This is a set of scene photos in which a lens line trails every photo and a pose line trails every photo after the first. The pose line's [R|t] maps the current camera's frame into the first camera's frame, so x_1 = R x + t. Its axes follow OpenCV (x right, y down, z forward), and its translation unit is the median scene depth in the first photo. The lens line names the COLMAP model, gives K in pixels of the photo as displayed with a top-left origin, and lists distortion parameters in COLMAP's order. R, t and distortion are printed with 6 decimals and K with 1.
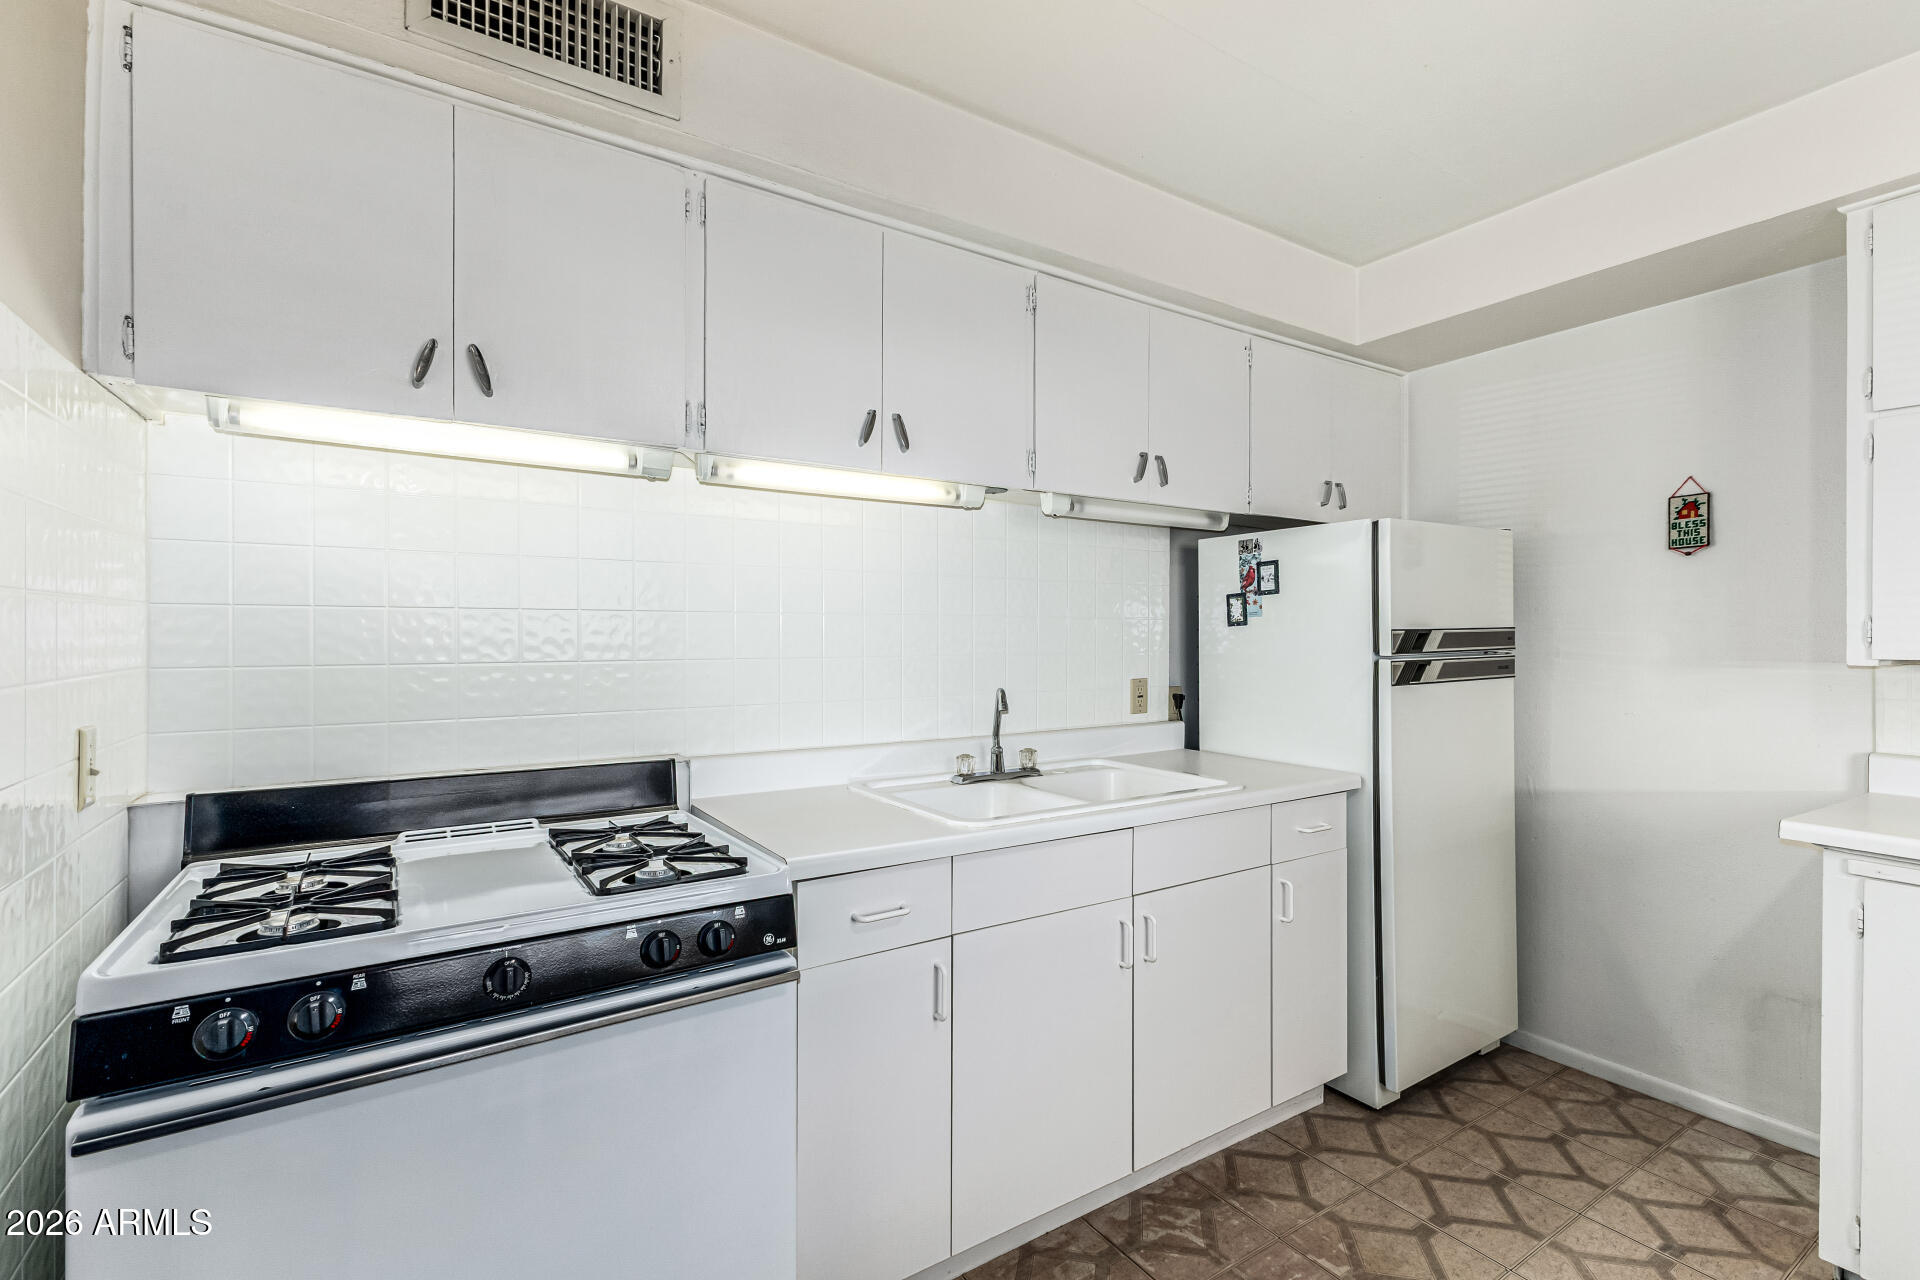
lens RADIAL K [[848.4, 0, 931.7], [0, 848.4, 638.6], [0, 0, 1]] dist [0.007485, -0.000647]
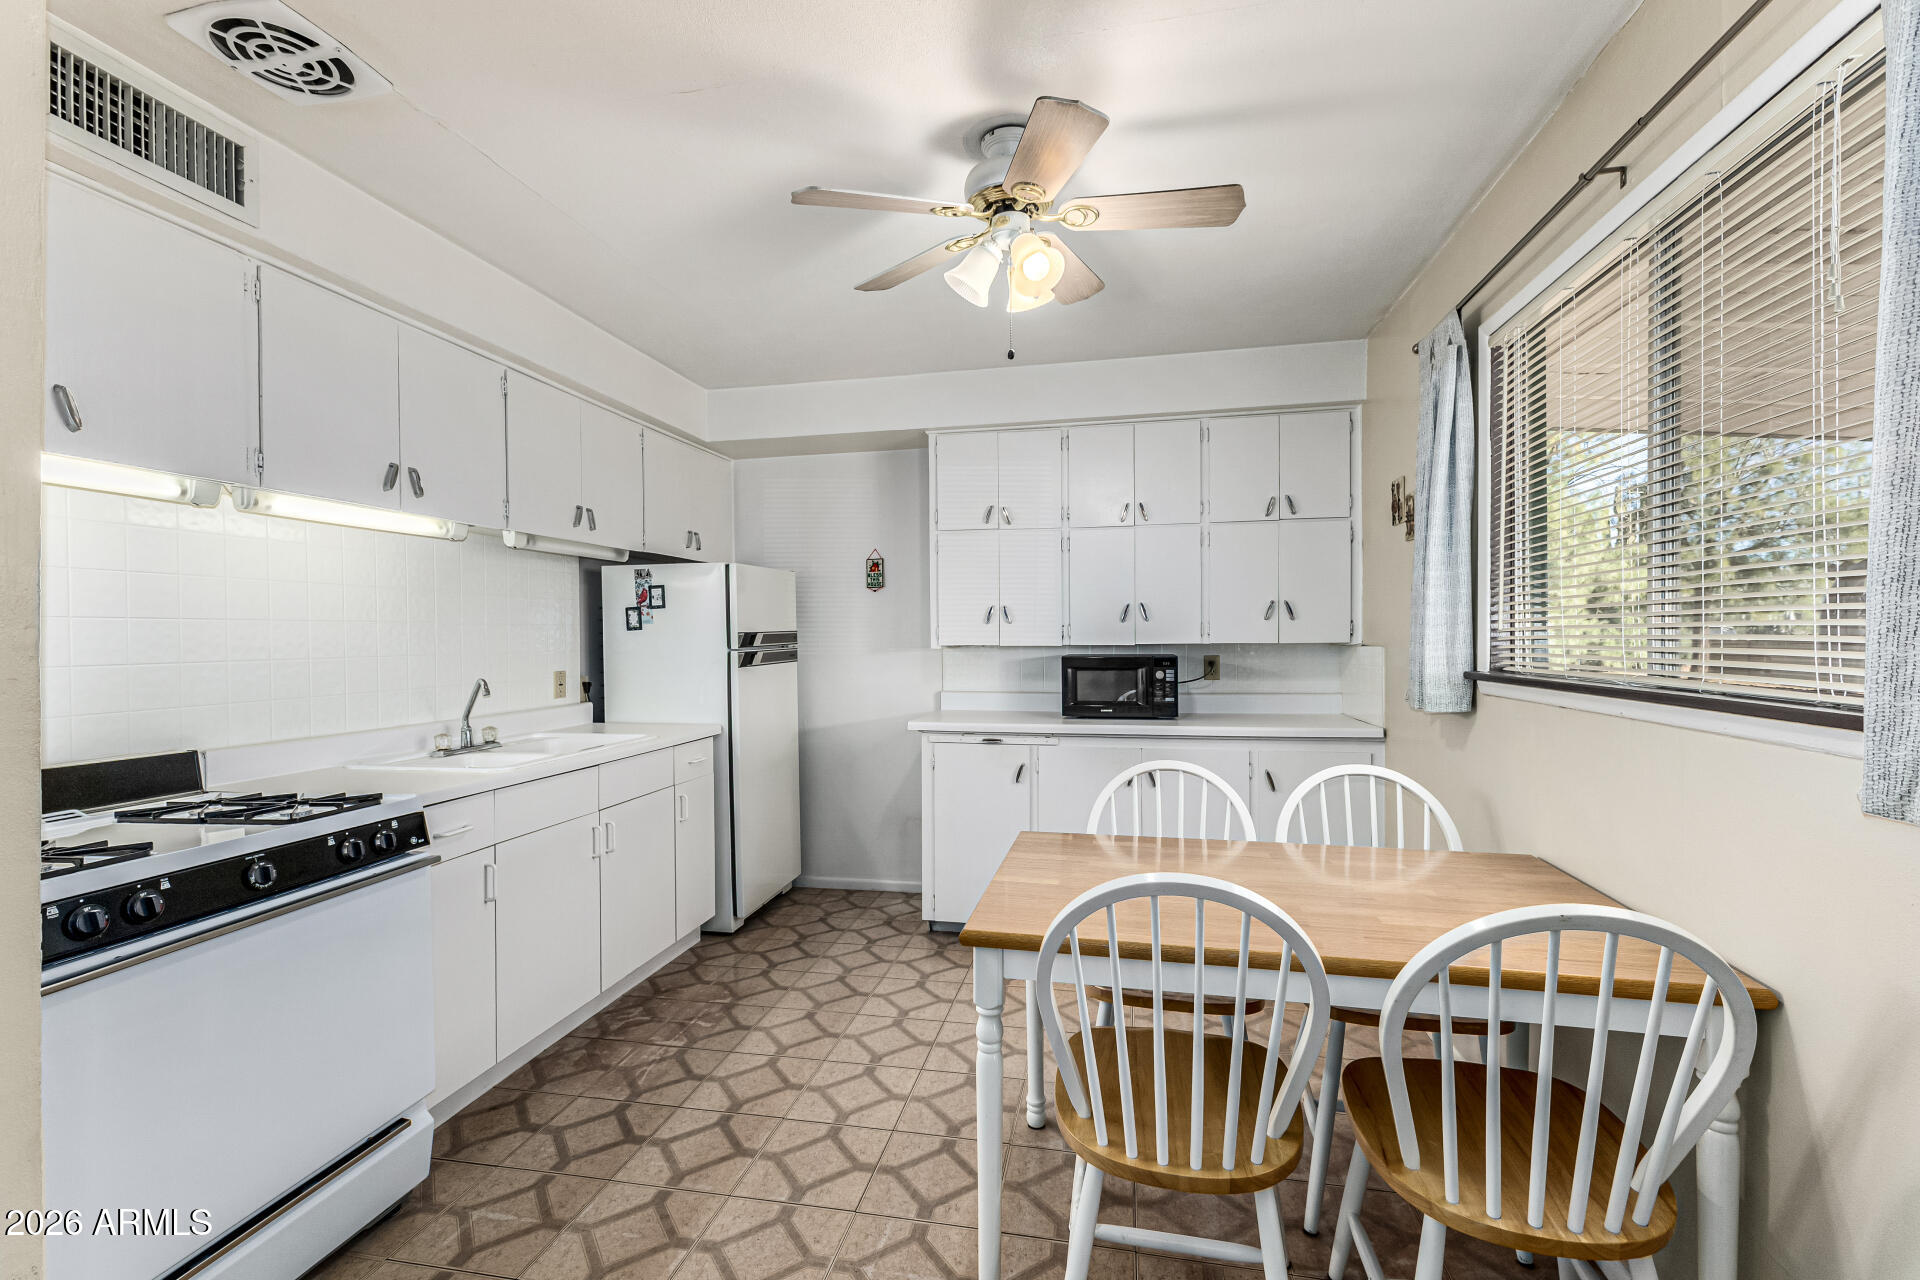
lens RADIAL K [[848.4, 0, 952.4], [0, 848.4, 641.2], [0, 0, 1]] dist [0.007485, -0.000647]
pose [[0.690413, -0.011601, 0.723323, -0.339235], [0.011620, 0.999920, 0.004945, 0.002373], [-0.723323, 0.004991, 0.690492, -0.403338]]
